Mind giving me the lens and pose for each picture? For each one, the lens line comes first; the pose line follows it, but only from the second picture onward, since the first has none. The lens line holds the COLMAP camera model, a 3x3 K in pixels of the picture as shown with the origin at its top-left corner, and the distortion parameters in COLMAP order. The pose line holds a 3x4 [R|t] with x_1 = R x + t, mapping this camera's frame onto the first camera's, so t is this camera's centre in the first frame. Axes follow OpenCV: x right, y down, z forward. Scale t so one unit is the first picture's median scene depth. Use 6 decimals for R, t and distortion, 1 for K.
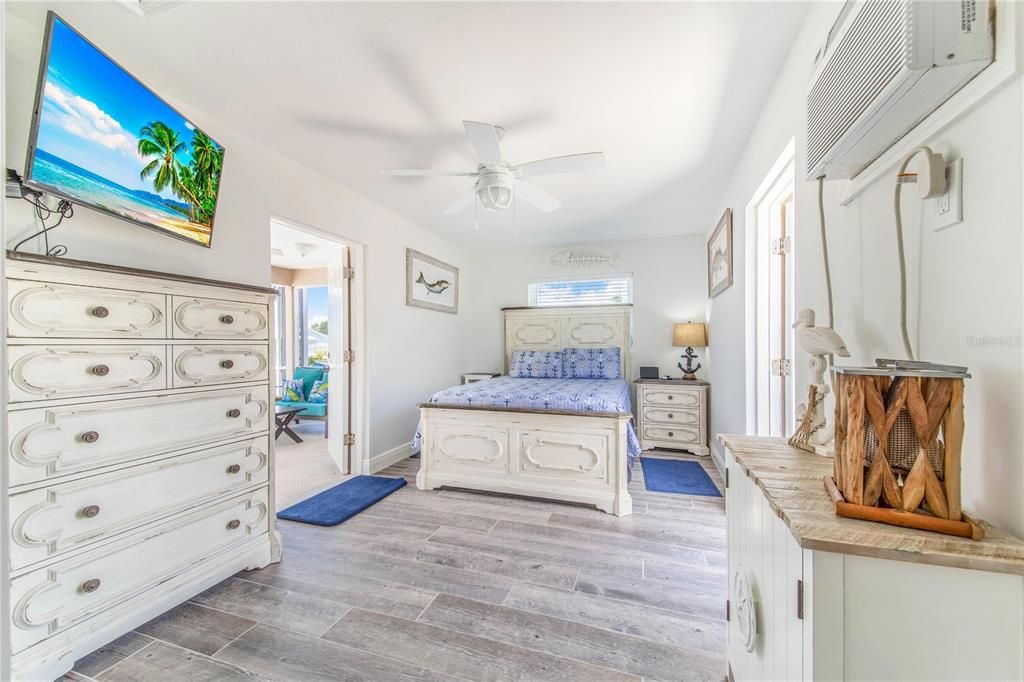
lens RADIAL K [[475.3, 0, 528.5], [0, 475.3, 341.9], [0, 0, 1]] dist [0.043476, -0.023560]
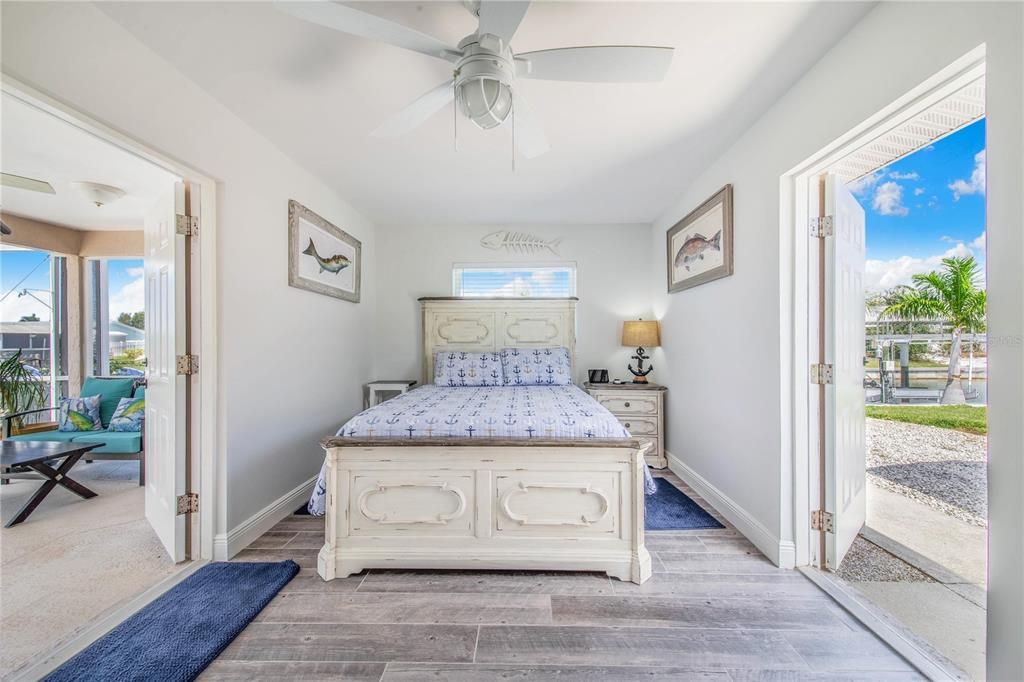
lens RADIAL K [[440.0, 0, 535.3], [0, 440.0, 340.4], [0, 0, 1]] dist [0.031106, -0.015459]
pose [[0.948878, 0.002329, 0.315634, -0.151264], [-0.003516, 0.999989, 0.003192, -0.004453], [-0.315623, -0.004138, 0.948876, 0.363913]]
